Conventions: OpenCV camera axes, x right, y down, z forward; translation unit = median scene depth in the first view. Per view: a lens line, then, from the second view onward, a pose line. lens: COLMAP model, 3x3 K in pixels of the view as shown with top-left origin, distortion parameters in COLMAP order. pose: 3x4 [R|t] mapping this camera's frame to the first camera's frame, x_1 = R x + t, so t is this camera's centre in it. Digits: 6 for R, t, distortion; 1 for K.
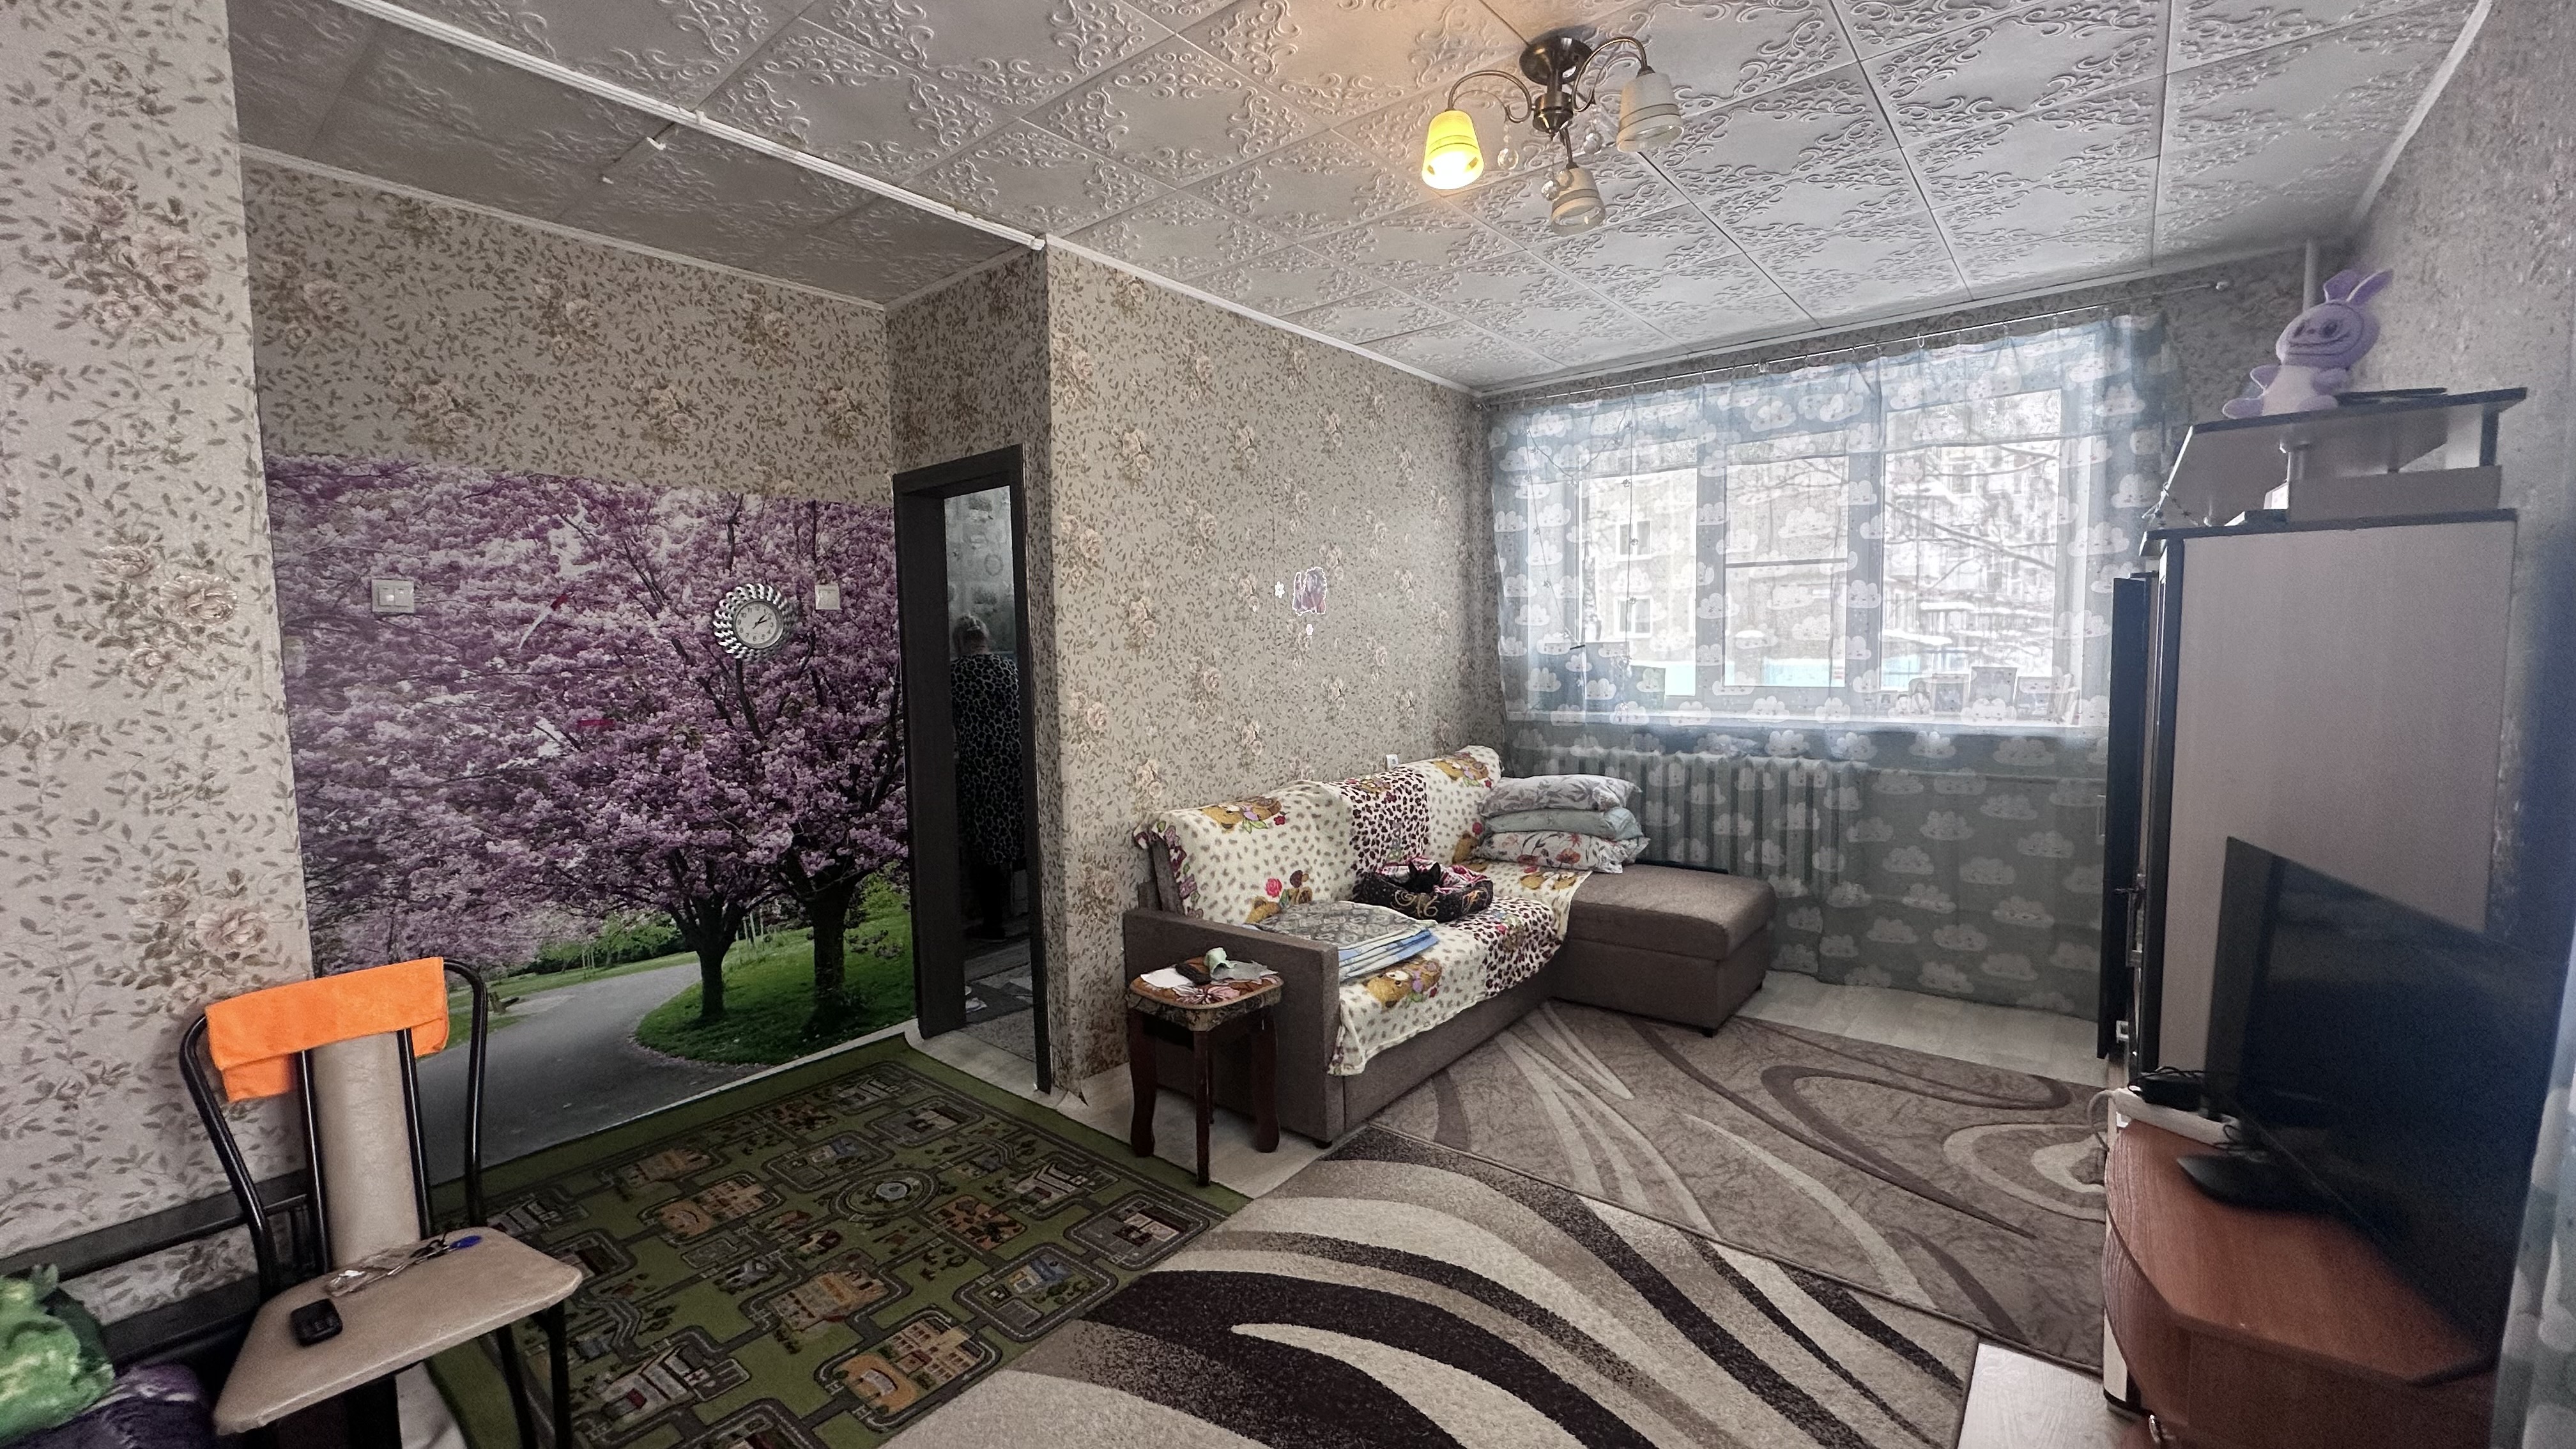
lens RADIAL K [[1025.5, 0, 1289.0], [0, 1025.5, 721.4], [0, 0, 1]] dist [-0.004399, 0.000782]
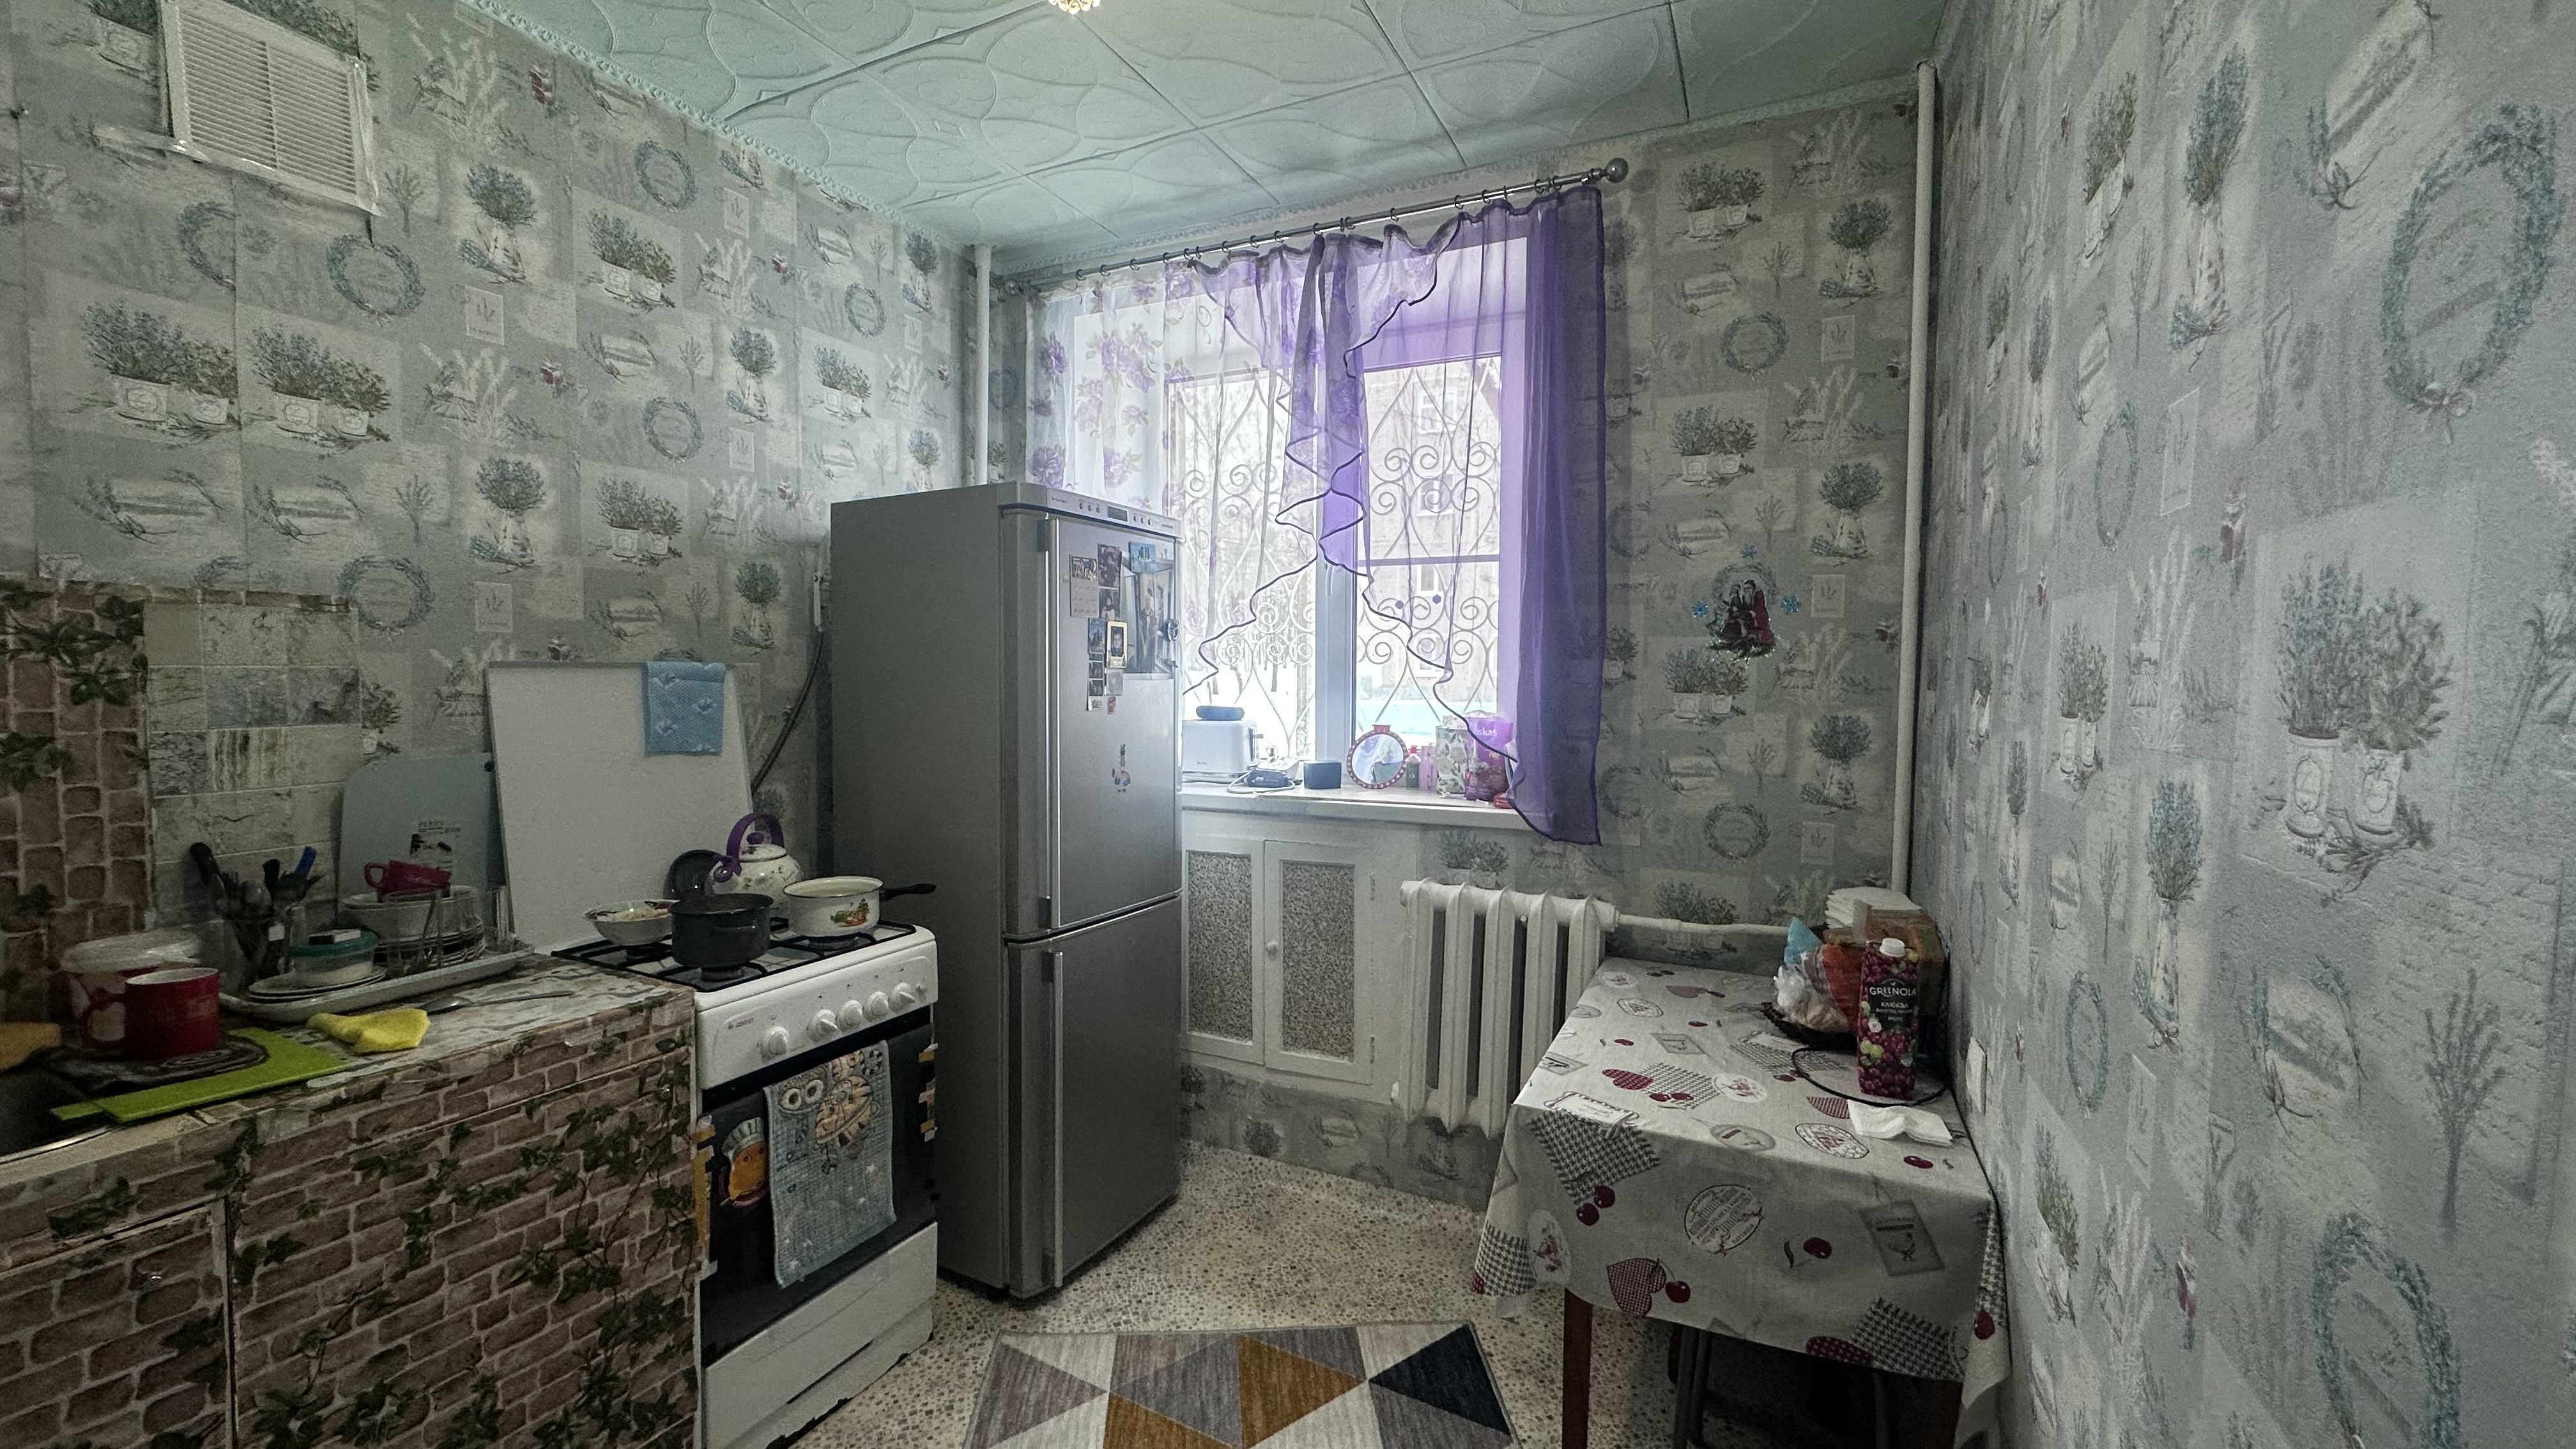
lens RADIAL K [[1025.5, 0, 1287.8], [0, 1025.5, 721.0], [0, 0, 1]] dist [-0.004399, 0.000782]
pose [[0.971169, 0.018703, 0.237659, -0.295768], [-0.011217, 0.999399, -0.032814, -0.069242], [-0.238130, 0.029202, 0.970794, 1.102225]]
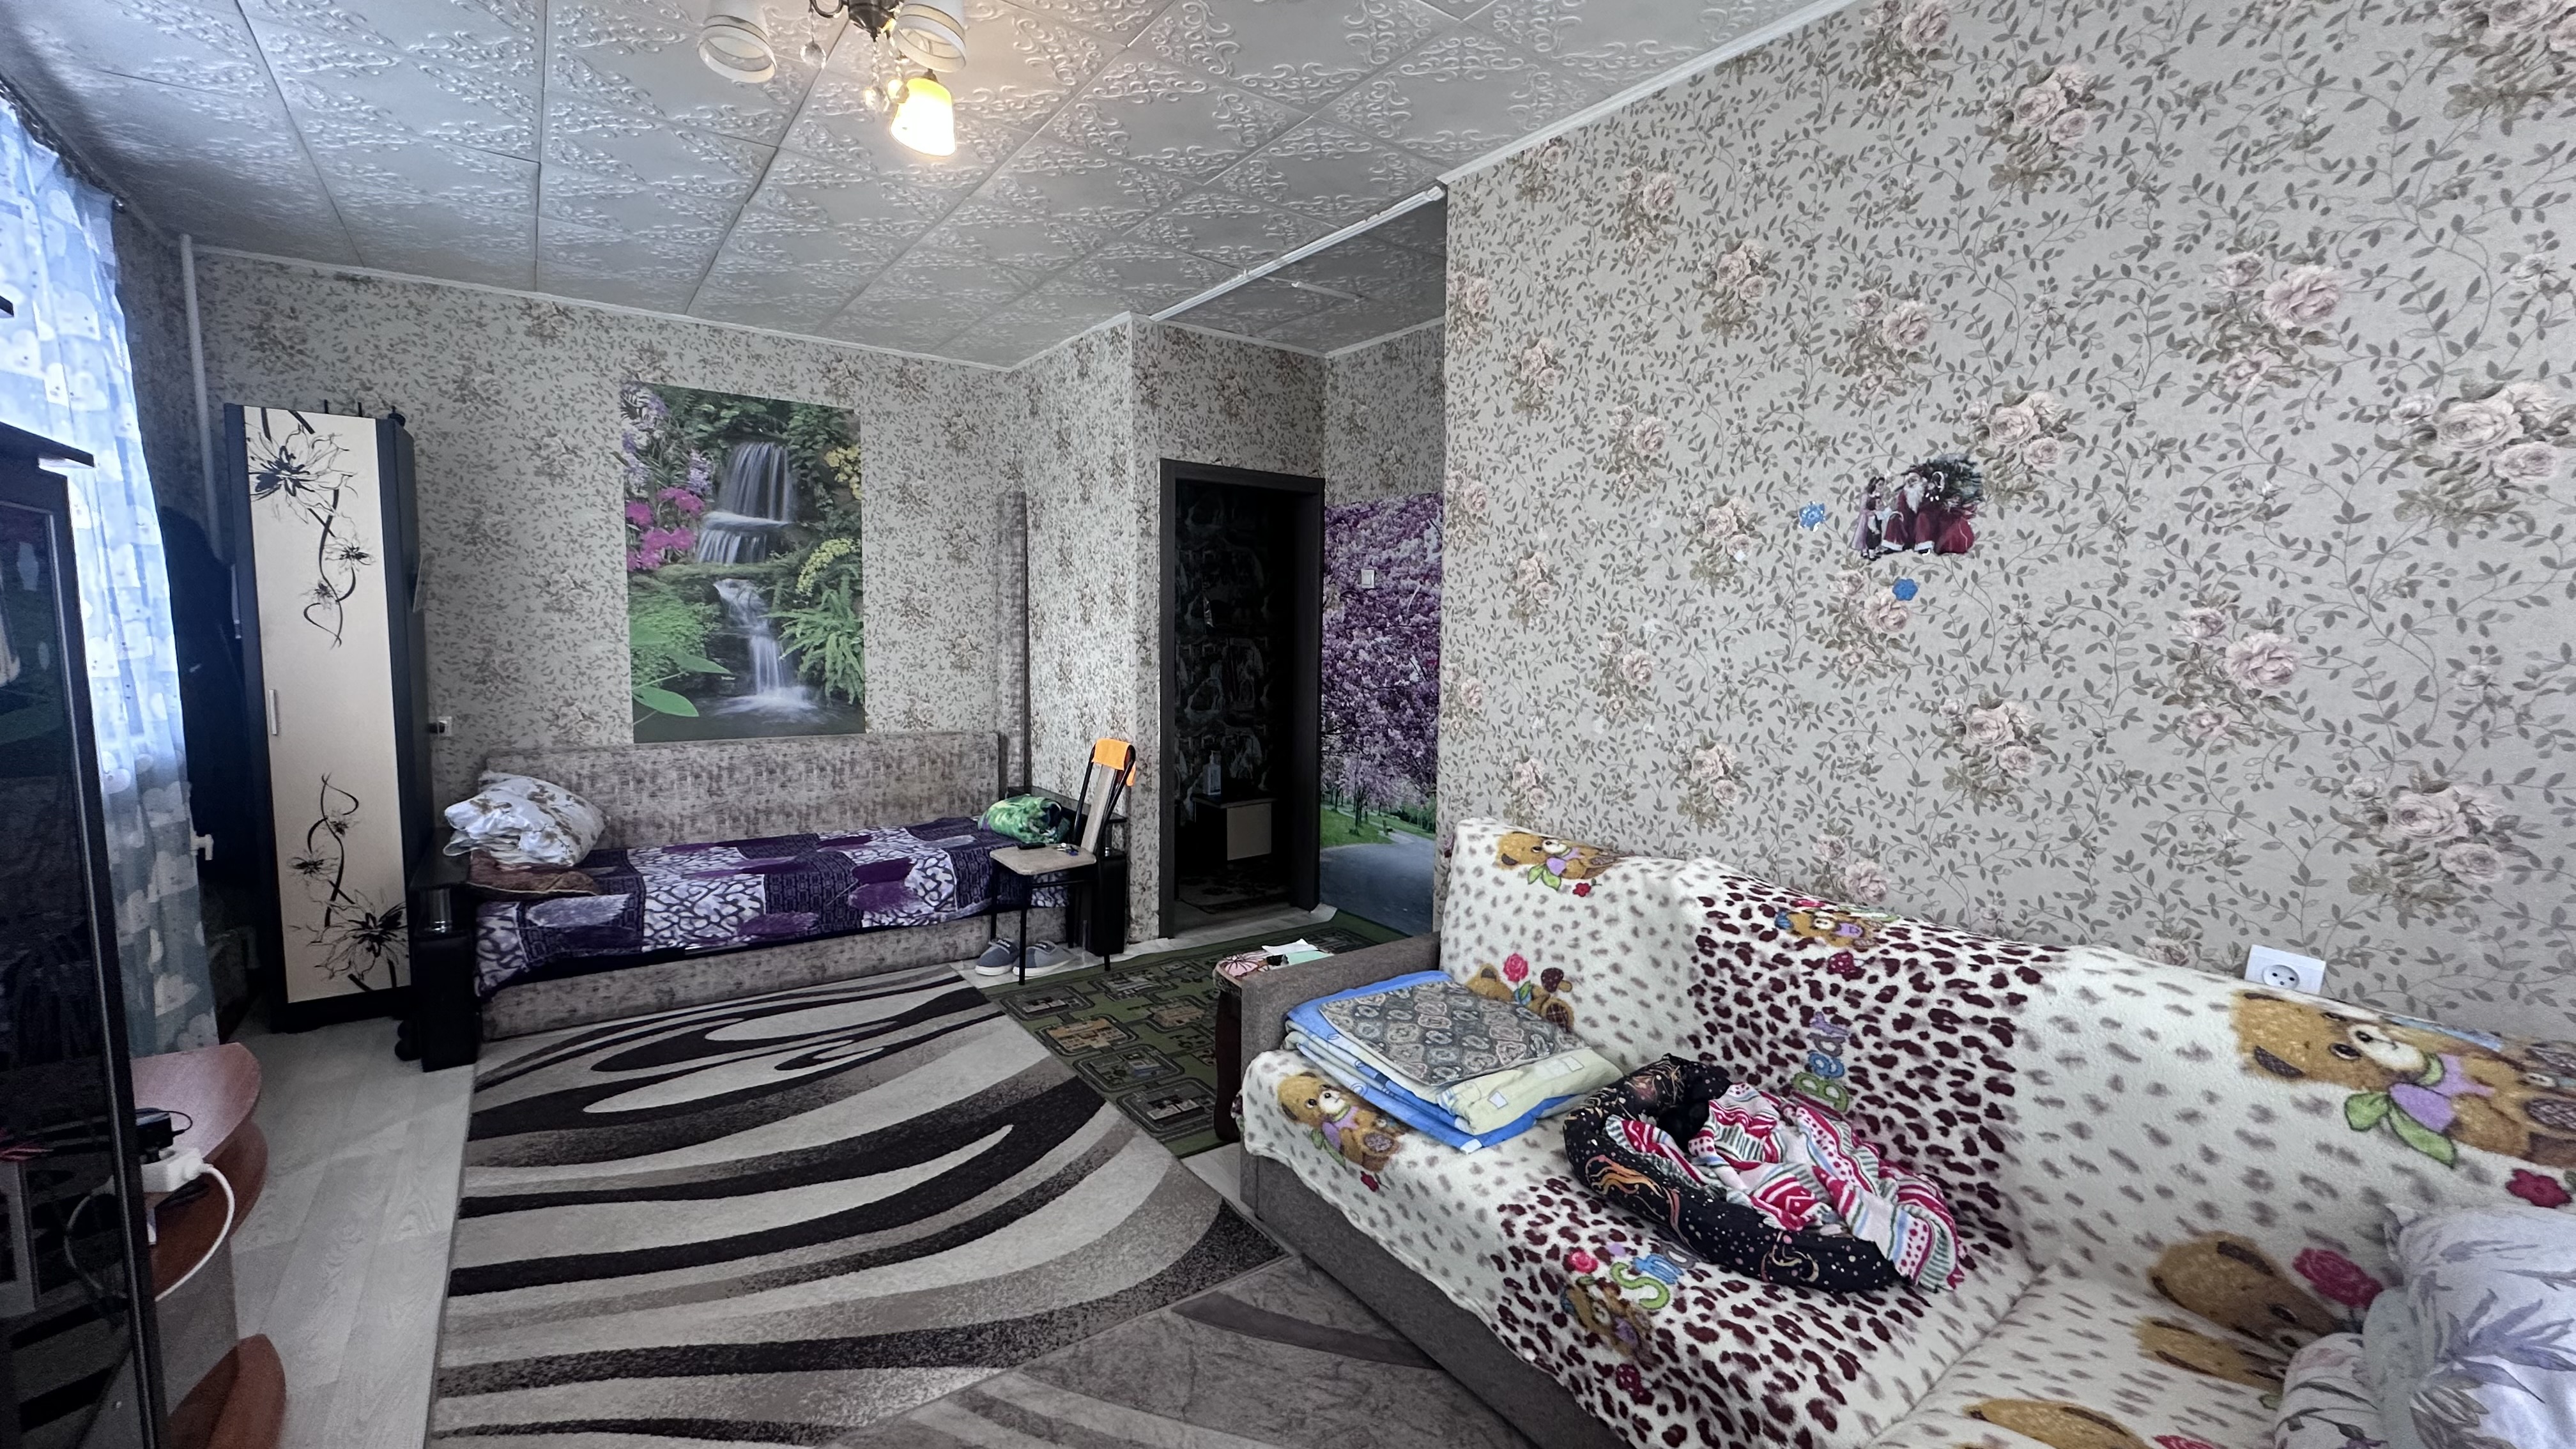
lens RADIAL K [[1025.5, 0, 1289.8], [0, 1025.5, 722.0], [0, 0, 1]] dist [-0.004399, 0.000782]
pose [[-0.247935, 0.113447, -0.962111, 0.719502], [-0.081931, 0.987106, 0.137507, -0.090453], [0.965306, 0.112919, -0.235443, 1.073607]]
